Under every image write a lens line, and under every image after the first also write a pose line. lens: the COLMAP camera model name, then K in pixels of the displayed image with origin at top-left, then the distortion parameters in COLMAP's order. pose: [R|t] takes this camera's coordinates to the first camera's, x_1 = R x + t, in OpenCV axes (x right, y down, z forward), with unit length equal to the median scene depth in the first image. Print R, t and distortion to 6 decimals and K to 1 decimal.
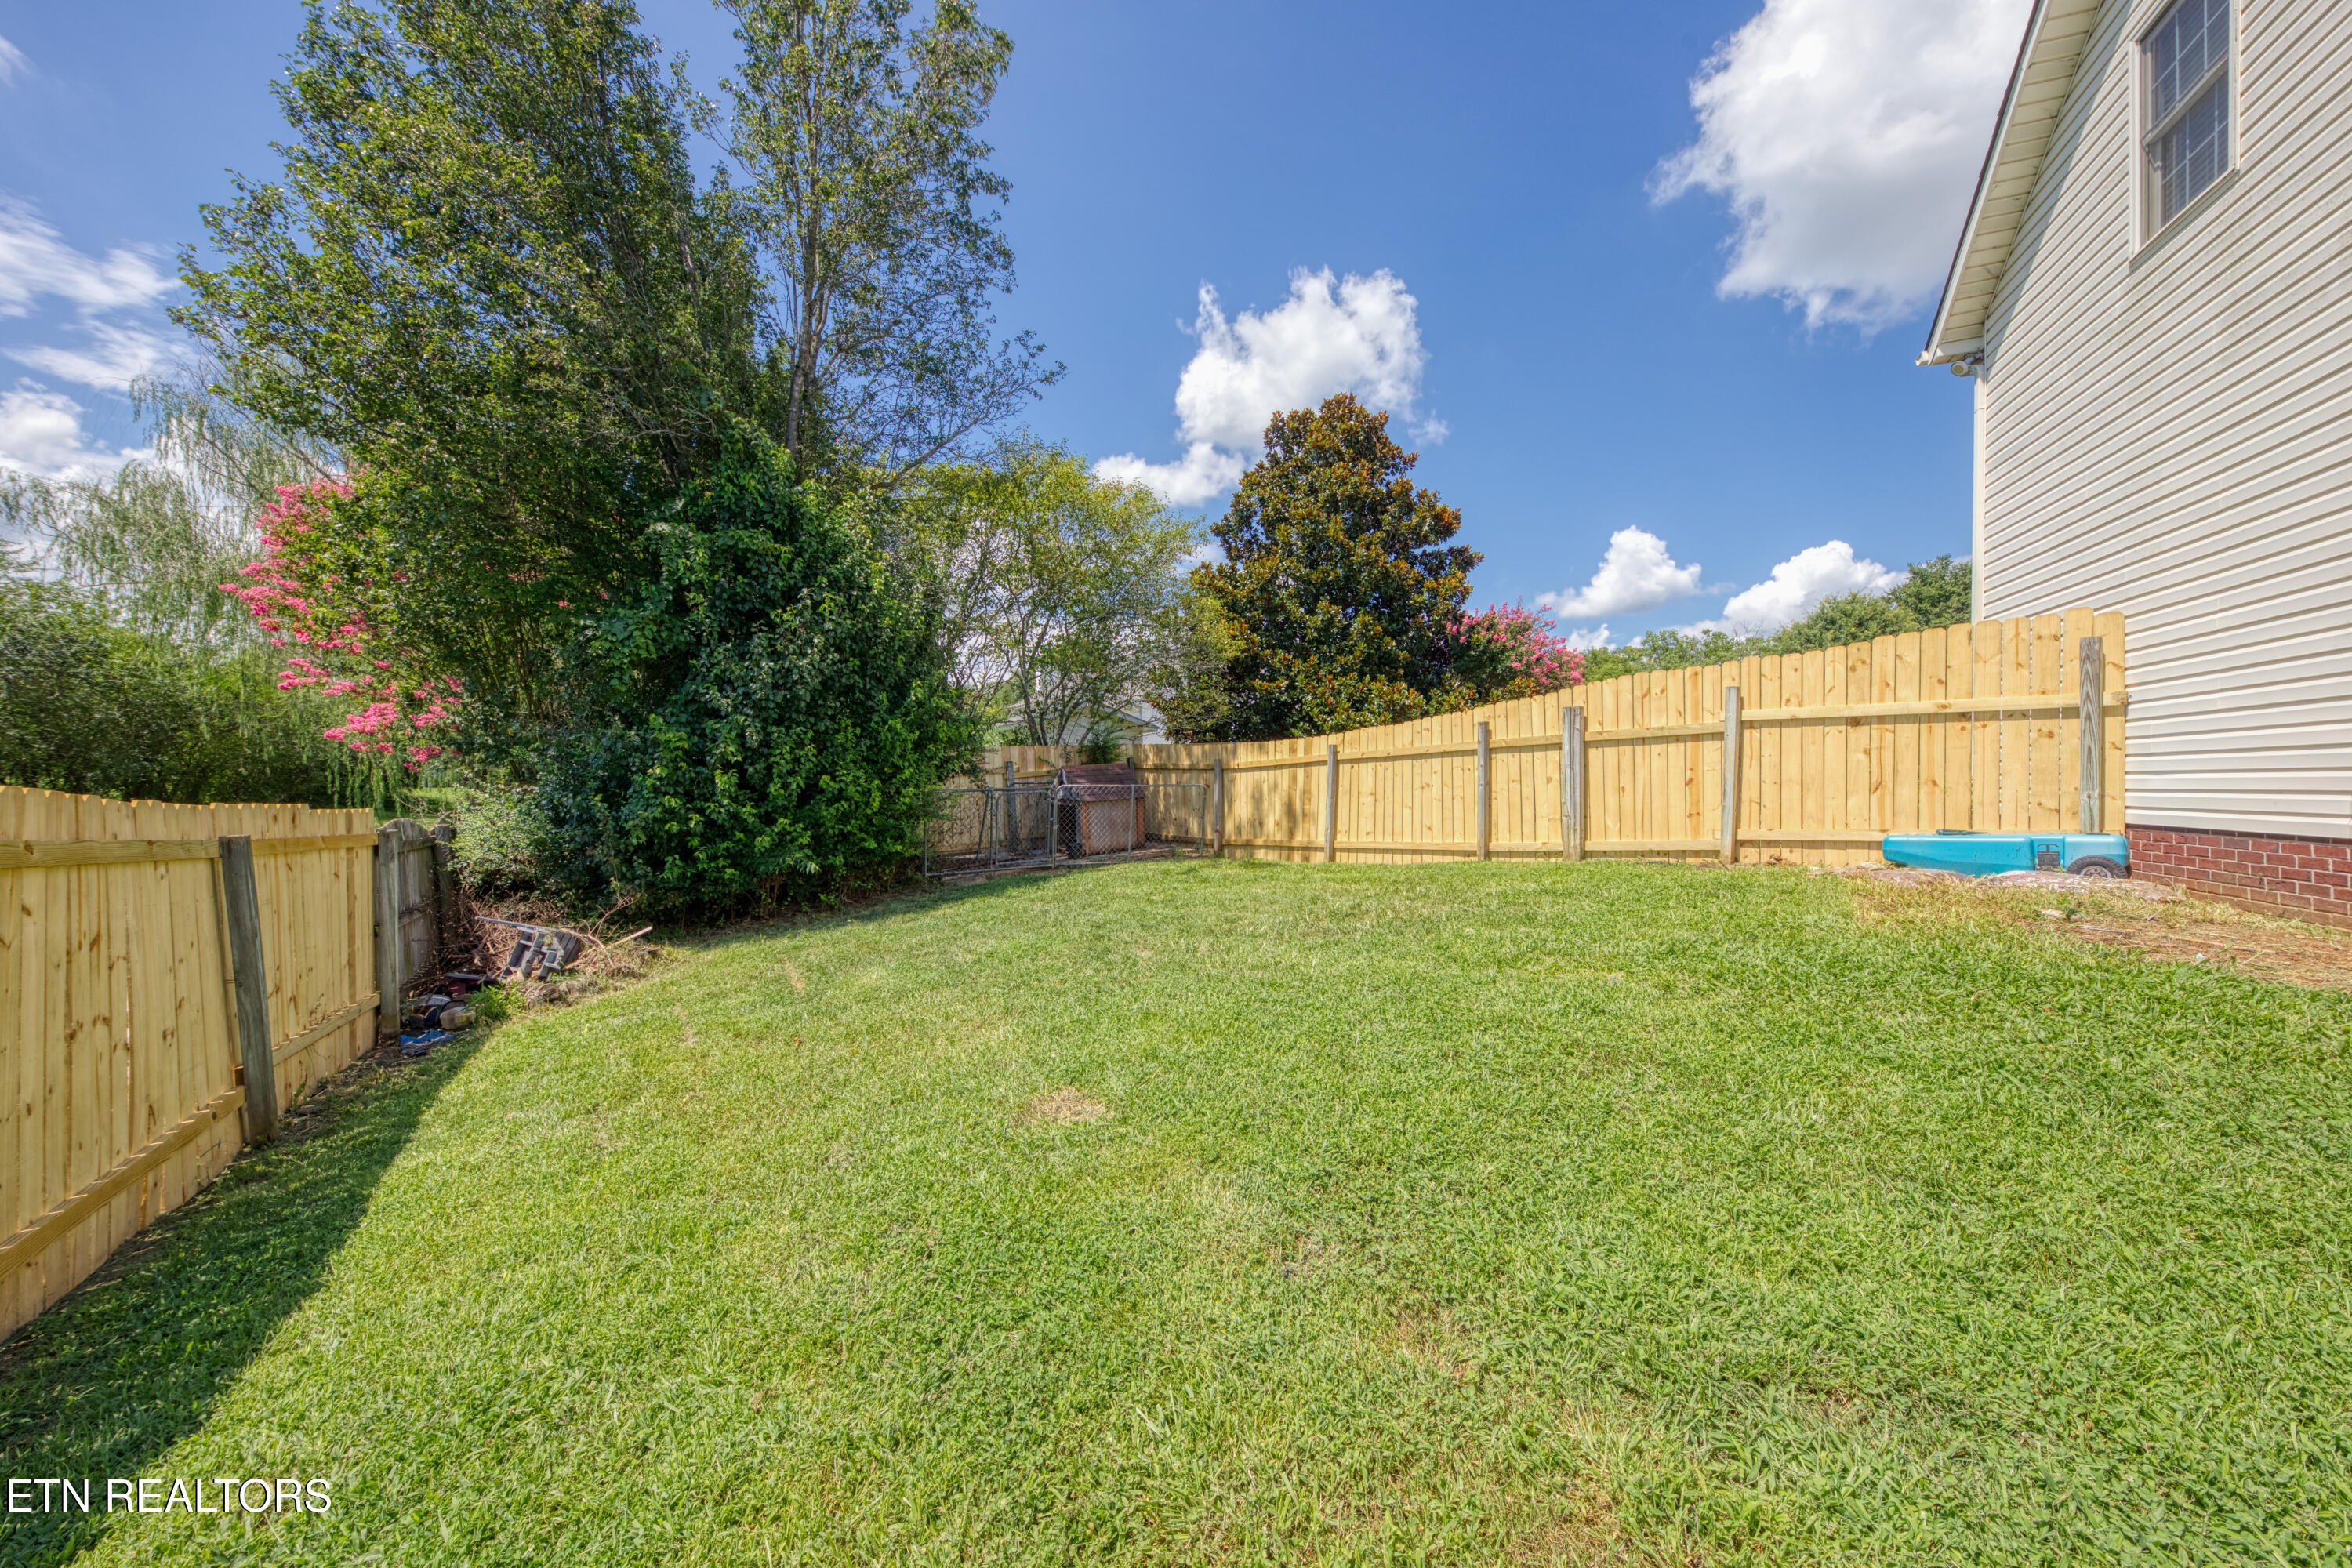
lens RADIAL K [[816.8, 0, 1167.5], [0, 816.8, 782.7], [0, 0, 1]] dist [0.000405, 0.000023]
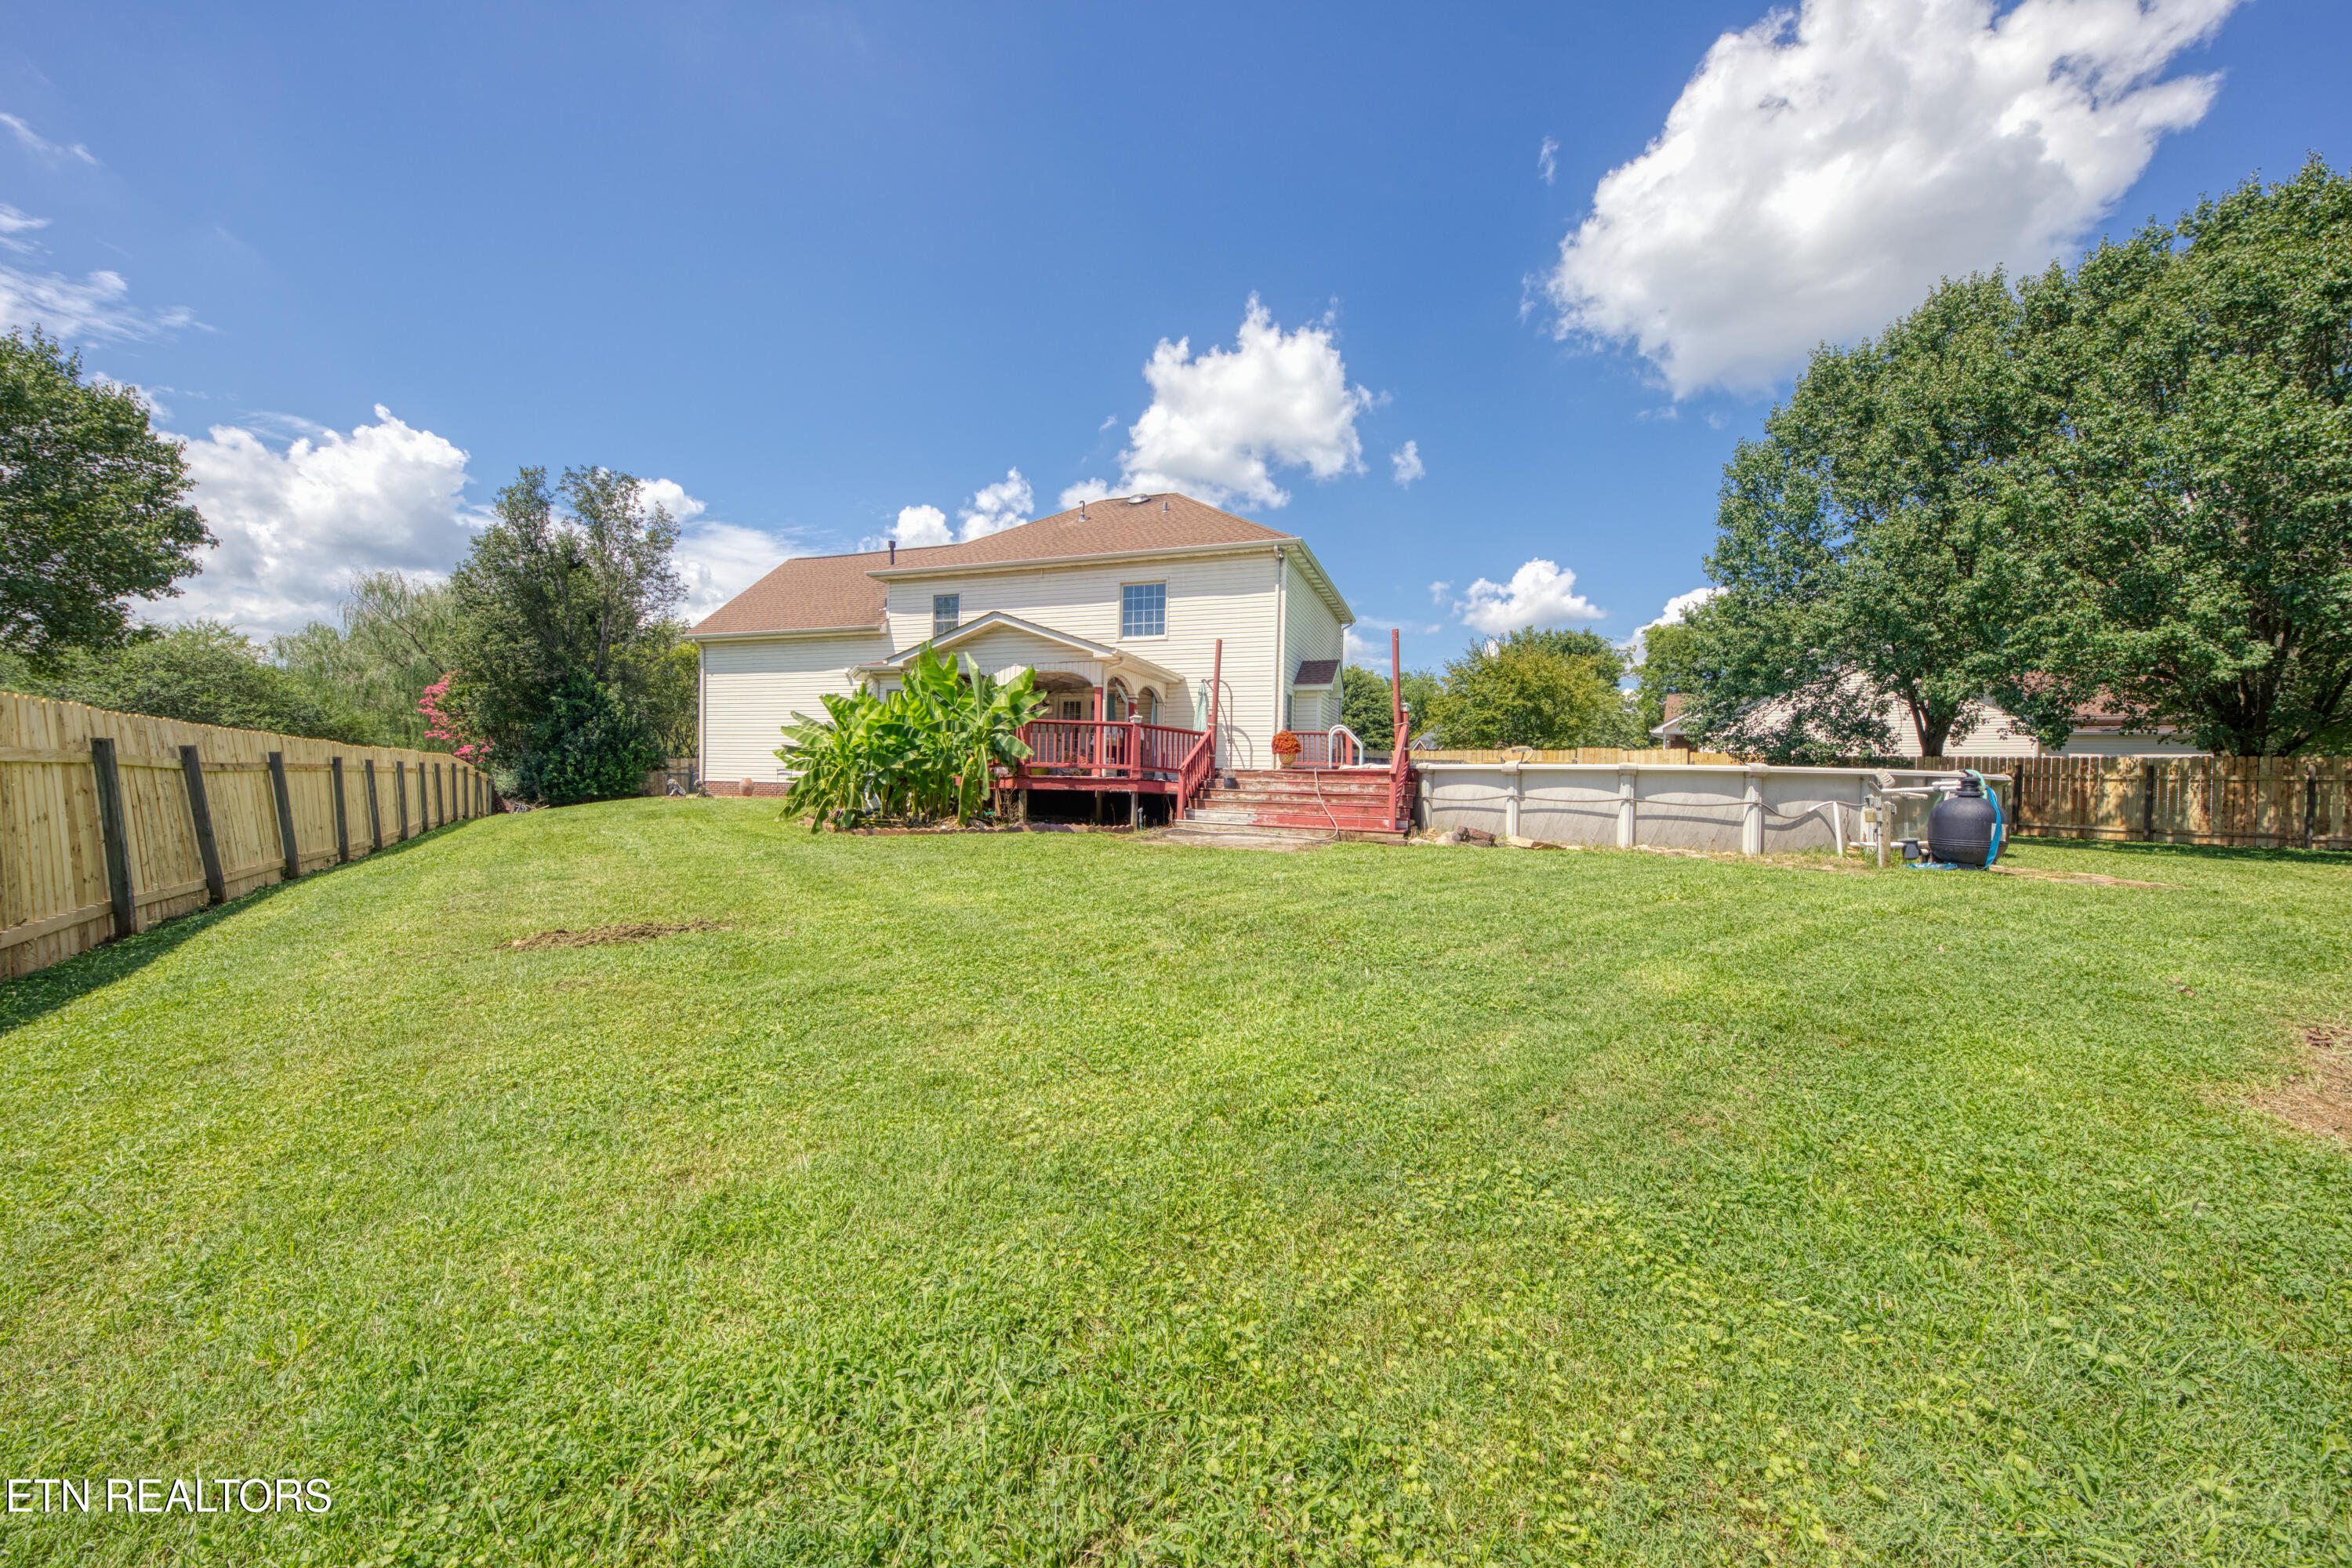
lens RADIAL K [[816.8, 0, 1184.7], [0, 816.8, 789.9], [0, 0, 1]] dist [0.000405, 0.000023]
pose [[0.999944, 0.005310, 0.009192, 2.105238], [-0.005279, 0.999980, -0.003353, 0.086098], [-0.009210, 0.003304, 0.999952, -2.597019]]
